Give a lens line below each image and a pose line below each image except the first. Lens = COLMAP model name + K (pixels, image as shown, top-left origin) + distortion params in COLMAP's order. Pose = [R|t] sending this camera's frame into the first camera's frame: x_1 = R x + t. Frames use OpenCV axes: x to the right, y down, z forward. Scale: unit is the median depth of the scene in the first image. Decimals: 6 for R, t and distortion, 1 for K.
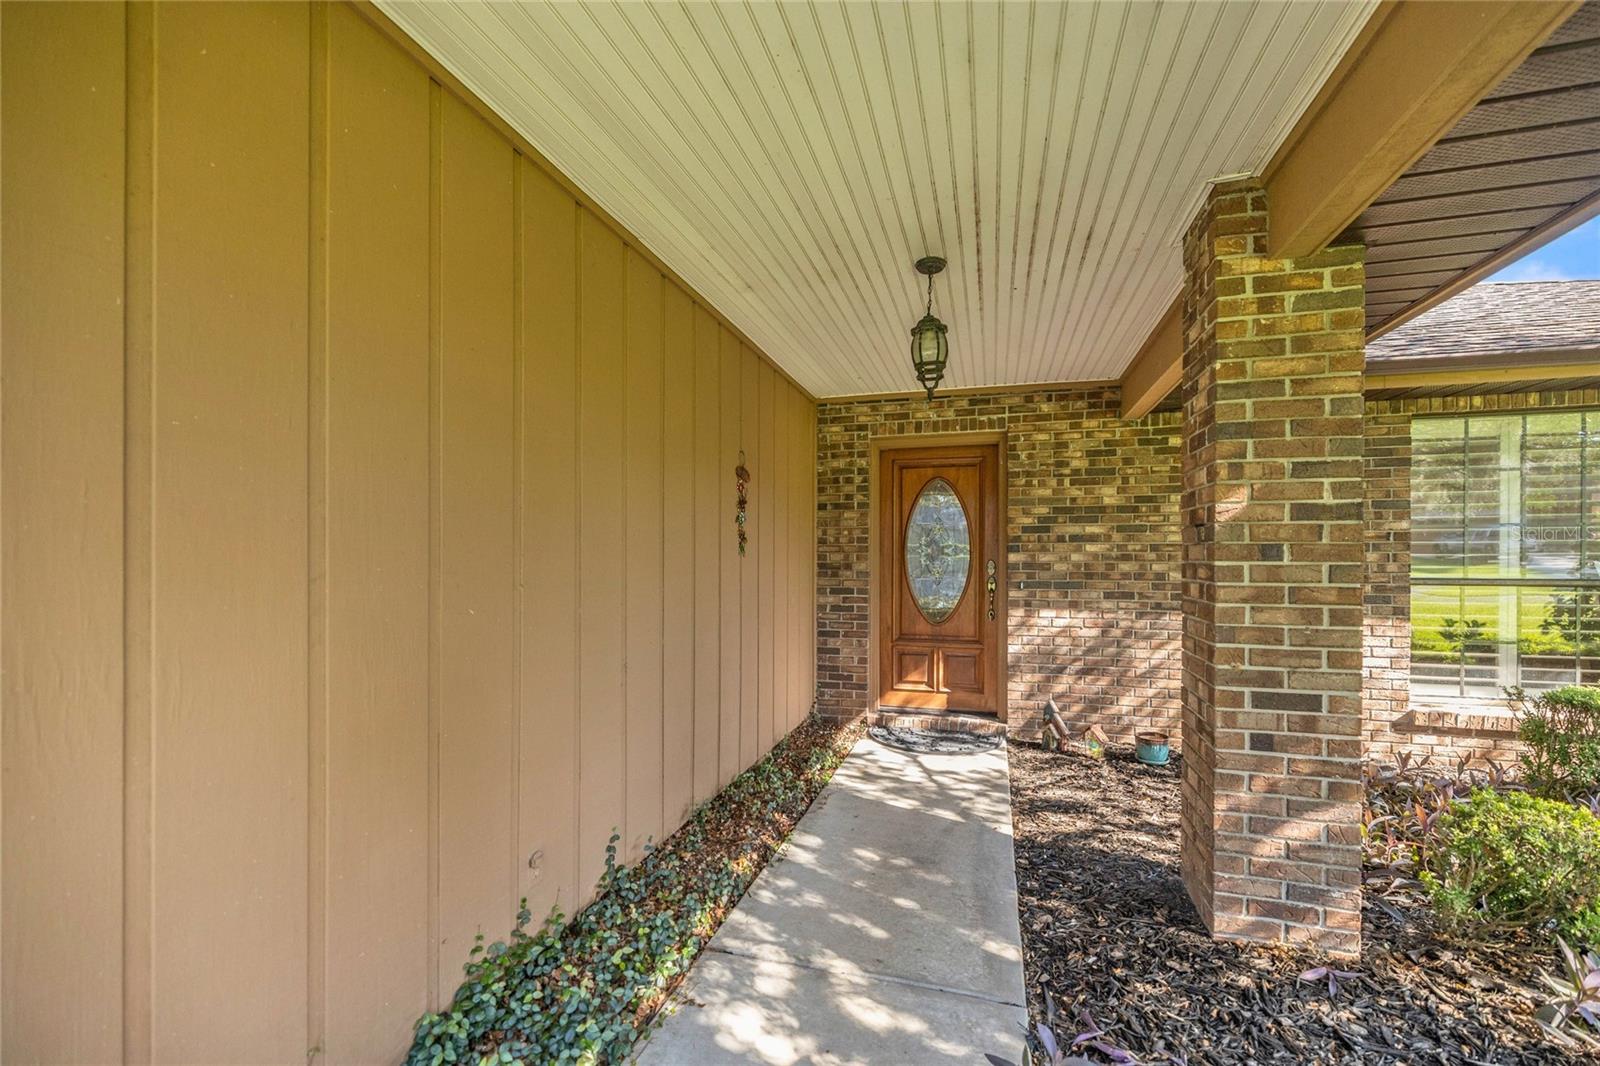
lens RADIAL K [[674.5, 0, 800.0], [0, 674.5, 533.0], [0, 0, 1]] dist [0.000060, 0.000314]
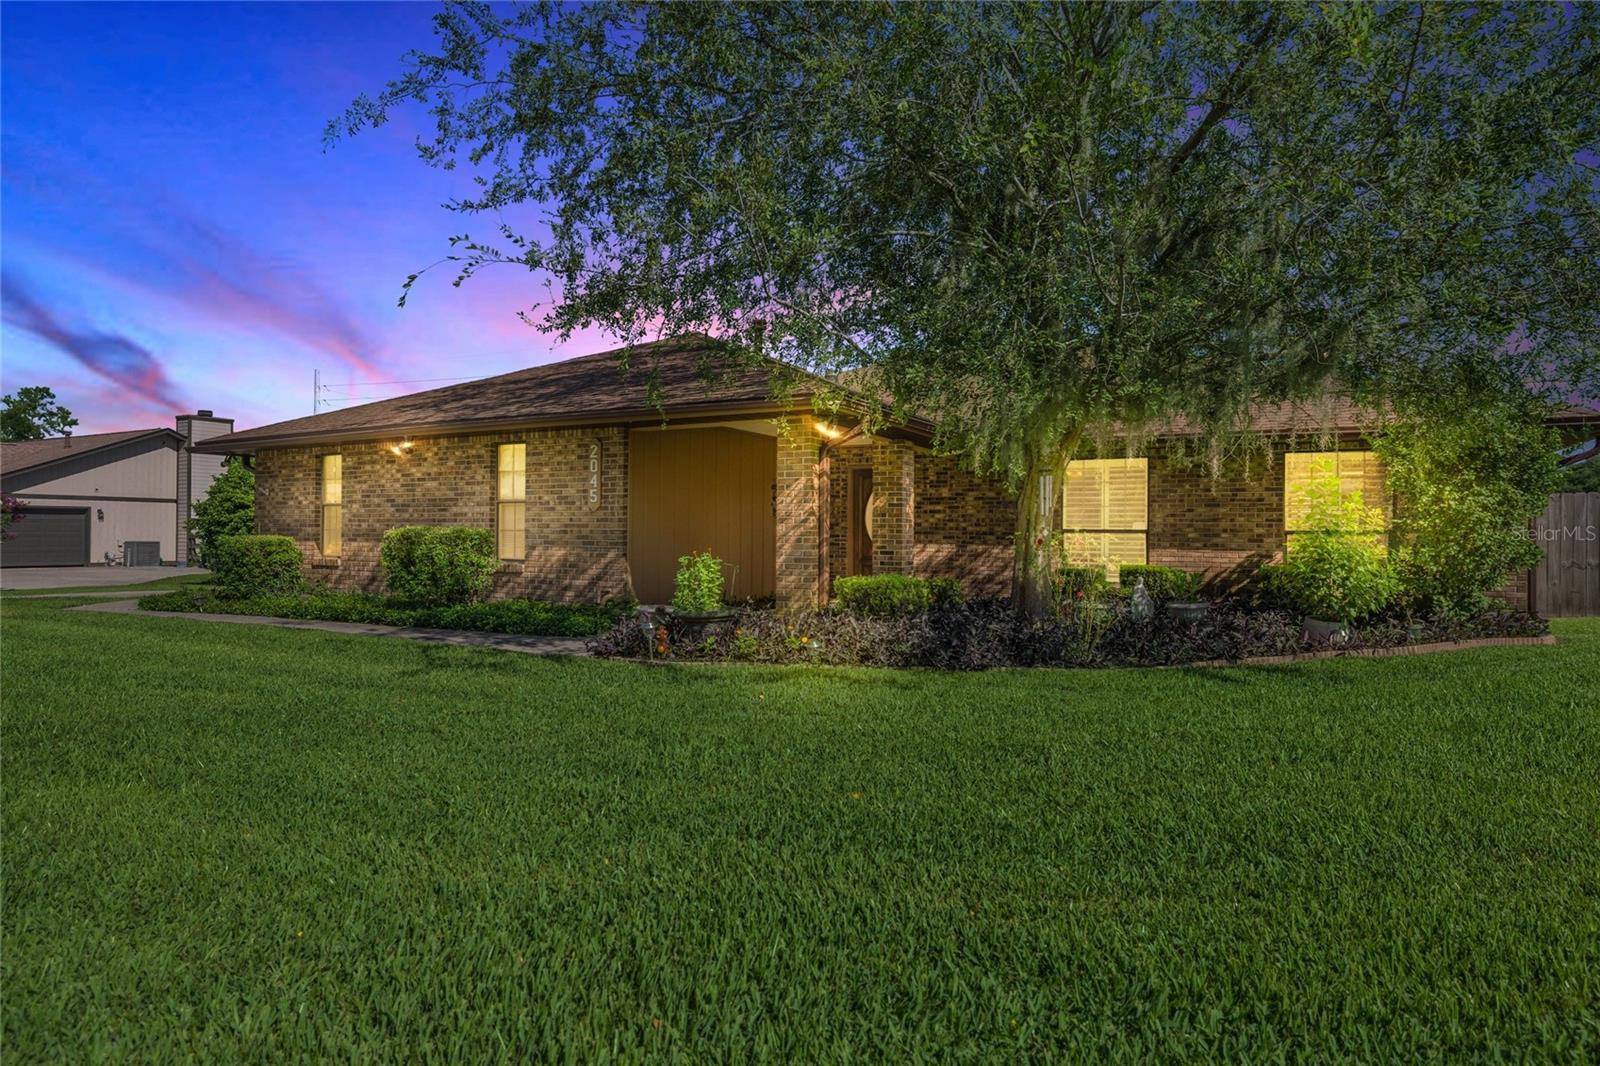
lens RADIAL K [[890.5, 0, 800.0], [0, 890.5, 533.0], [0, 0, 1]] dist [0.000209, 0.000026]
pose [[0.974518, 0.007627, -0.224179, 0.645916], [-0.000395, 0.999479, 0.032286, -0.016313], [0.224308, -0.031375, 0.974013, -1.958299]]
